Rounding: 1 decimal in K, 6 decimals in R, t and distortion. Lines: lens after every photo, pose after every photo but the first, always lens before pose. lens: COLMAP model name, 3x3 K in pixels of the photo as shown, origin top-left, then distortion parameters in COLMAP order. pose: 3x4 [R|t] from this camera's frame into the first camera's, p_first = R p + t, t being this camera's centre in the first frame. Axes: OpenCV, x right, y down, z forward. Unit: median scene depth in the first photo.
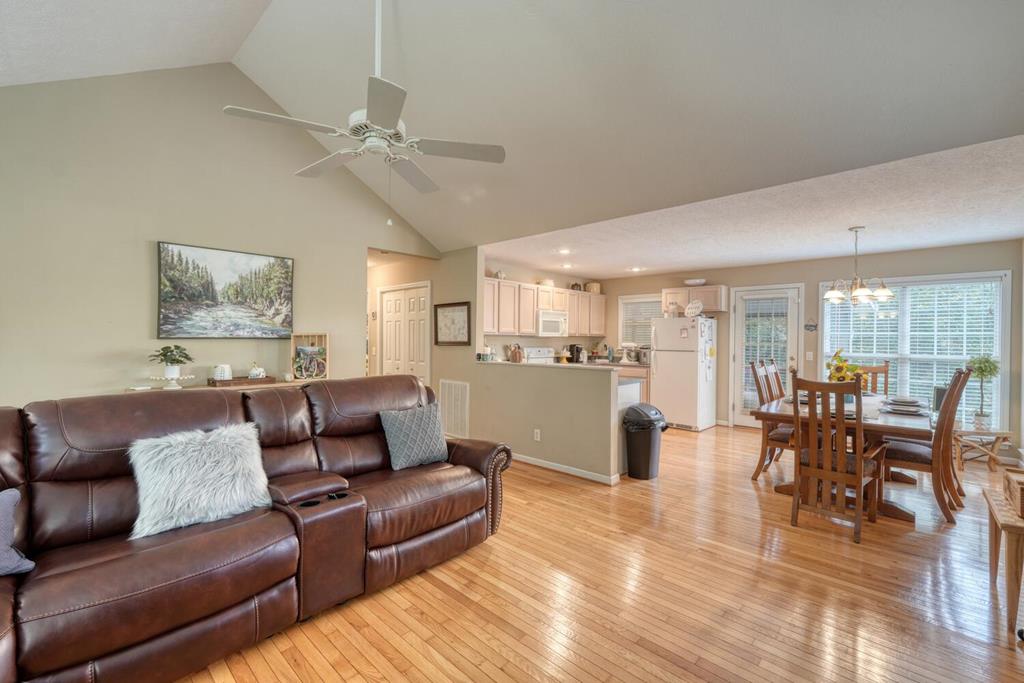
lens RADIAL K [[429.0, 0, 512.0], [0, 429.0, 341.5], [0, 0, 1]] dist [-0.010189, -0.000698]
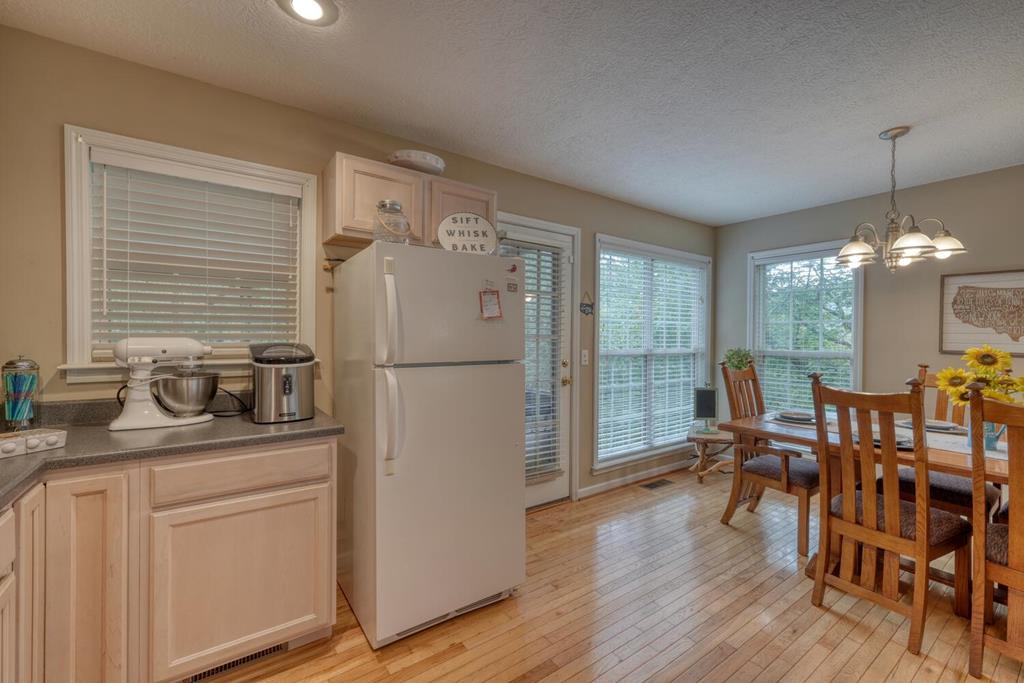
lens RADIAL K [[434.4, 0, 514.3], [0, 434.4, 340.3], [0, 0, 1]] dist [-0.007371, 0.004505]
pose [[0.192363, -0.018863, 0.981142, 0.088663], [0.000048, 0.999815, 0.019212, -0.000250], [-0.981324, -0.003649, 0.192329, 0.862128]]
